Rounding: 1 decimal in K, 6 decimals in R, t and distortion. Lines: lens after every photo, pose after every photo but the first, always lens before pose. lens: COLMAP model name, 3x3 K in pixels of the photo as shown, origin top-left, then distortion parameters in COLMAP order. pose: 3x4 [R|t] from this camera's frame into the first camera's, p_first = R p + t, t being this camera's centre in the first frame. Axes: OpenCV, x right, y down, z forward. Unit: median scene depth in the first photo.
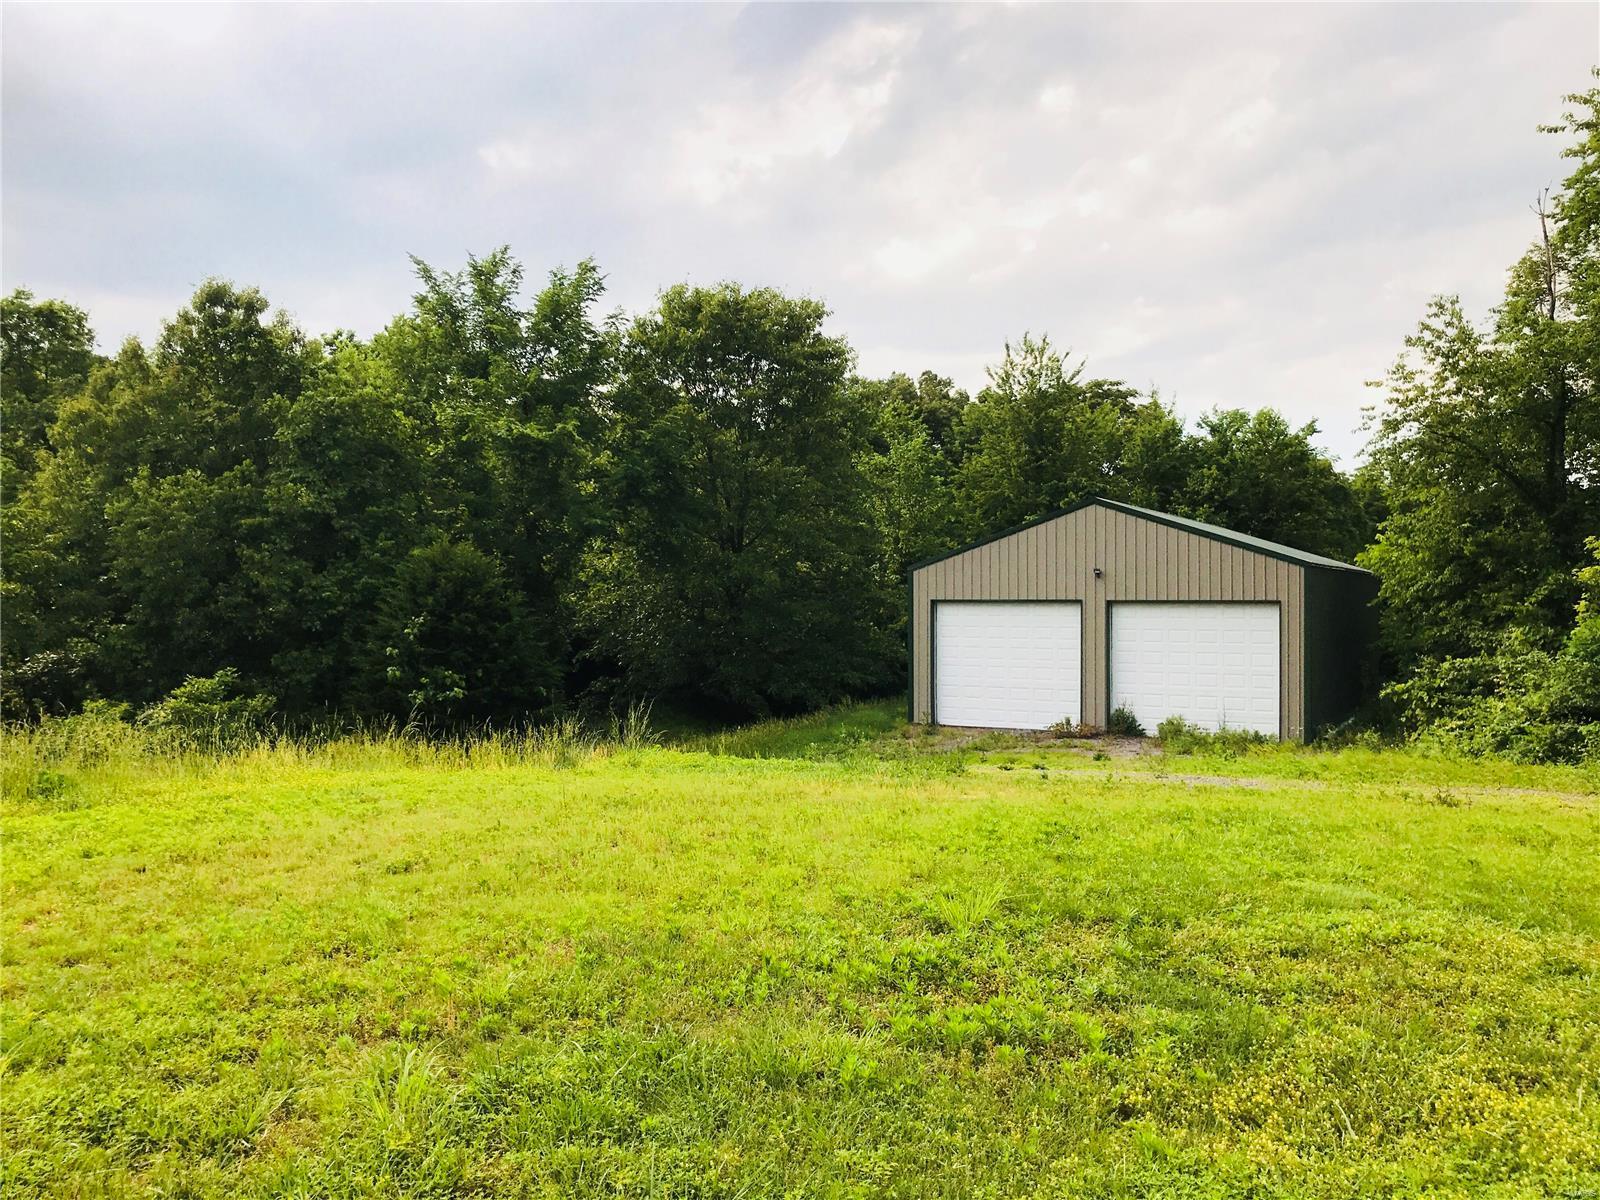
lens RADIAL K [[1304.3, 0, 801.2], [0, 1304.3, 593.0], [0, 0, 1]] dist [0.022736, -0.050367]
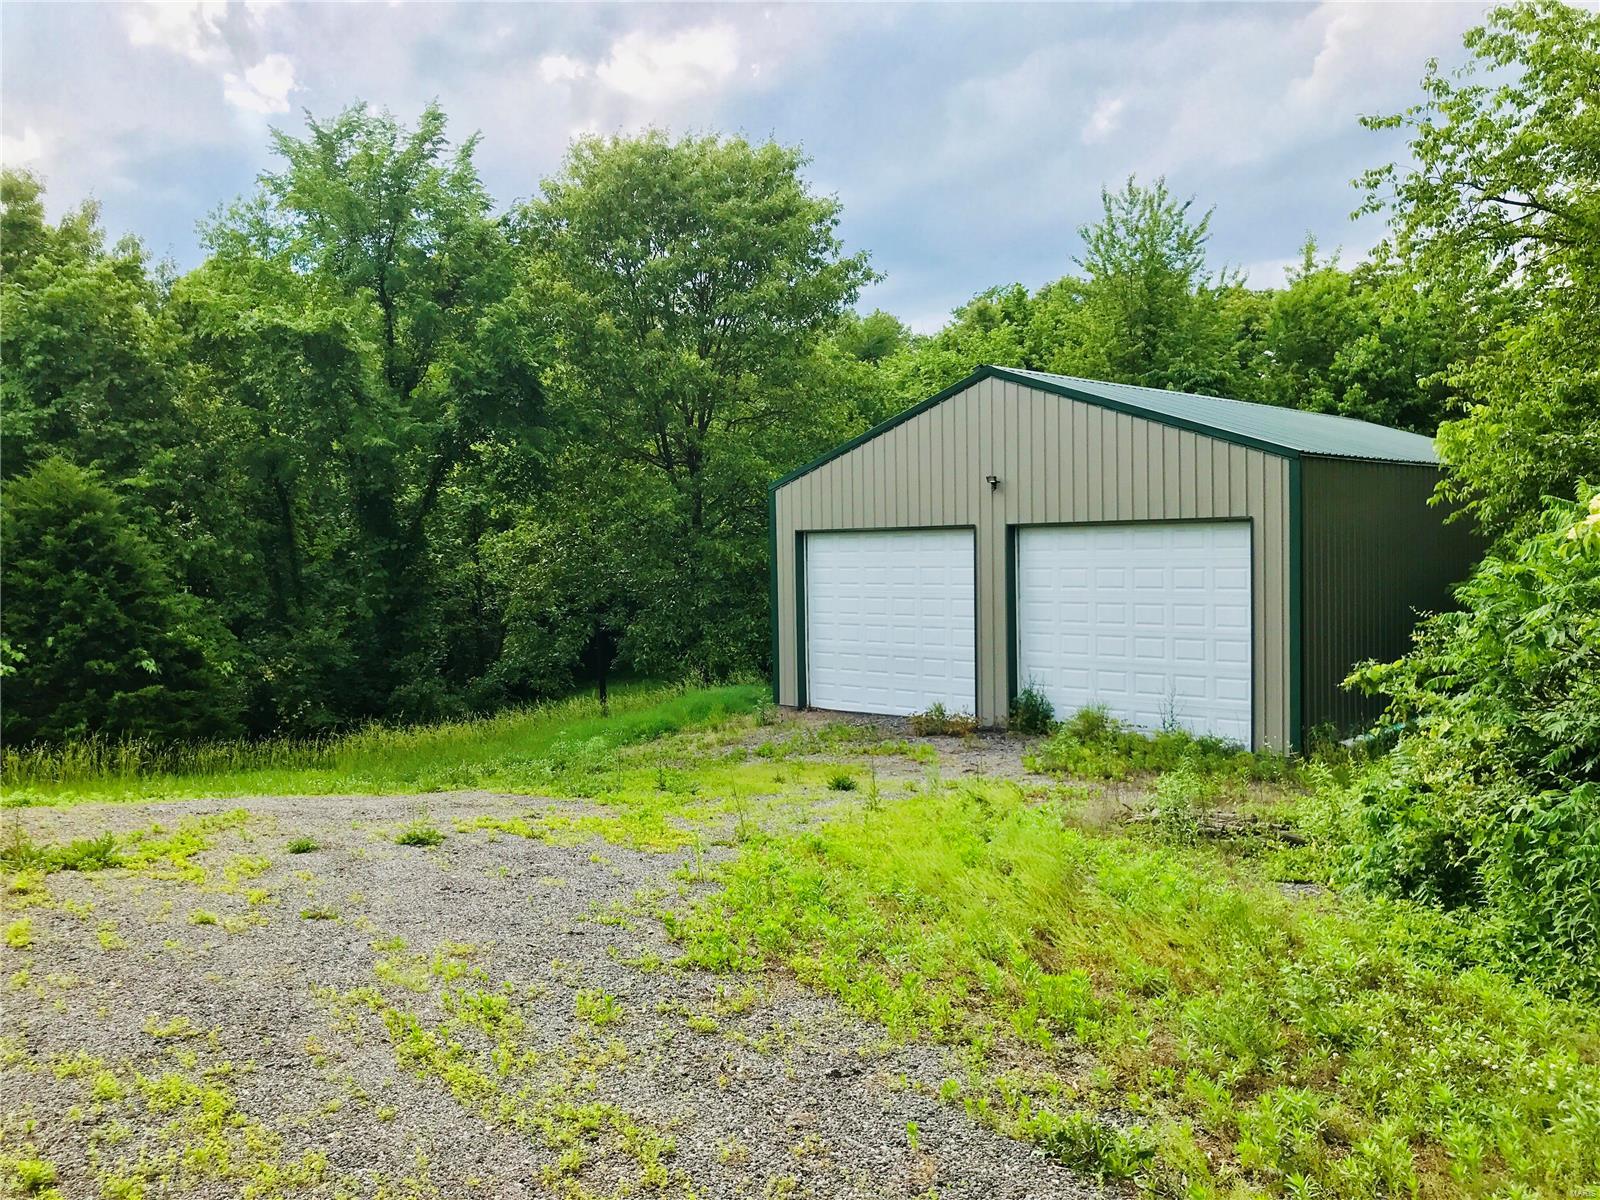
lens RADIAL K [[1304.3, 0, 793.7], [0, 1304.3, 607.5], [0, 0, 1]] dist [0.022736, -0.050367]
pose [[0.969101, -0.006864, -0.246569, 0.290353], [0.021132, 0.998248, 0.055268, 0.009002], [0.245757, -0.058771, 0.967548, 0.341424]]
